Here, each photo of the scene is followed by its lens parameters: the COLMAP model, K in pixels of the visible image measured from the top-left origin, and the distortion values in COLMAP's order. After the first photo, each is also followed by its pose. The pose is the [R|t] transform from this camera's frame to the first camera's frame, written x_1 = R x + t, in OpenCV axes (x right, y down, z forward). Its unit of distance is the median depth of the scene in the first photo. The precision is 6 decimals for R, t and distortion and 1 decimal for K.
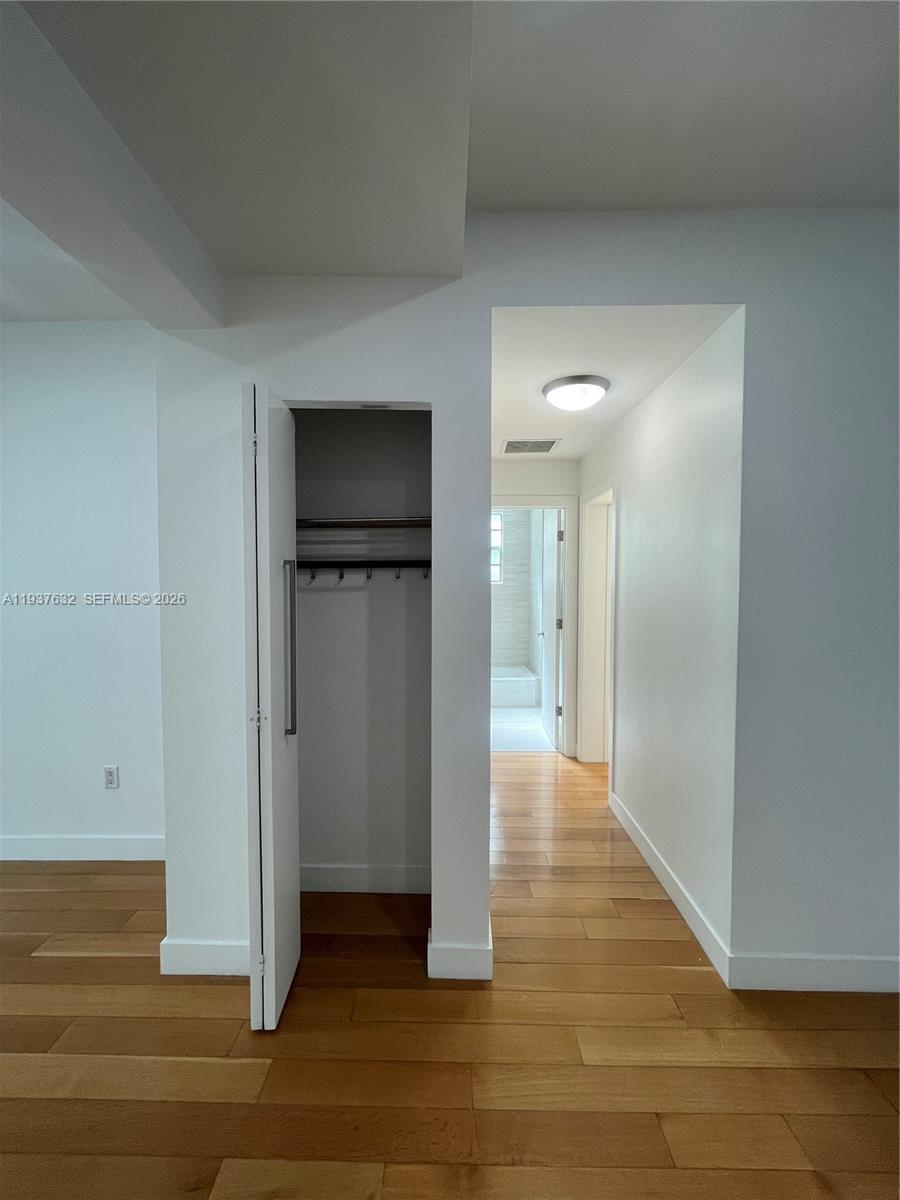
lens RADIAL K [[488.8, 0, 450.8], [0, 488.8, 598.2], [0, 0, 1]] dist [-0.001513, 0.001774]
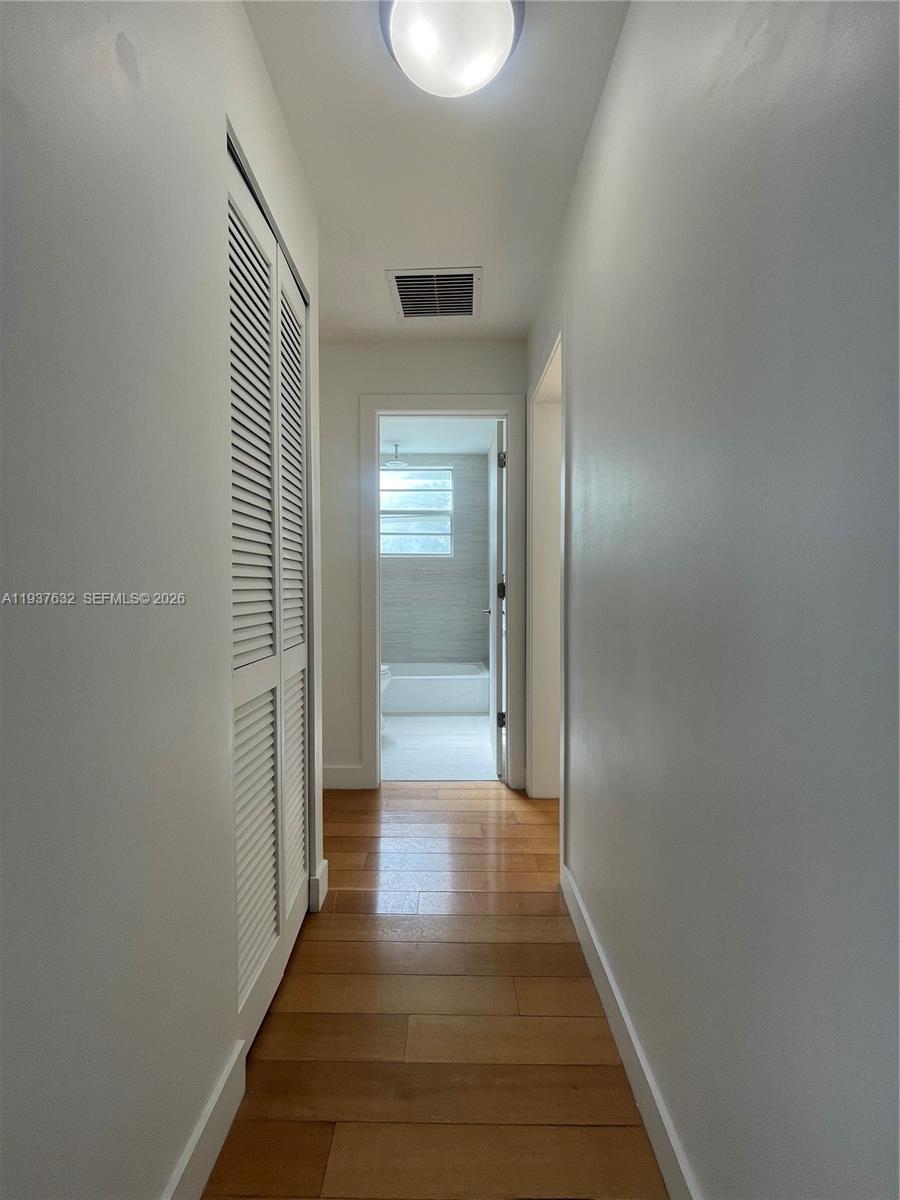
lens RADIAL K [[488.8, 0, 452.3], [0, 488.8, 597.7], [0, 0, 1]] dist [-0.001513, 0.001774]
pose [[0.999952, 0.000850, 0.009730, 0.150369], [-0.000725, 0.999917, -0.012869, 0.071526], [-0.009740, 0.012862, 0.999870, 0.330862]]
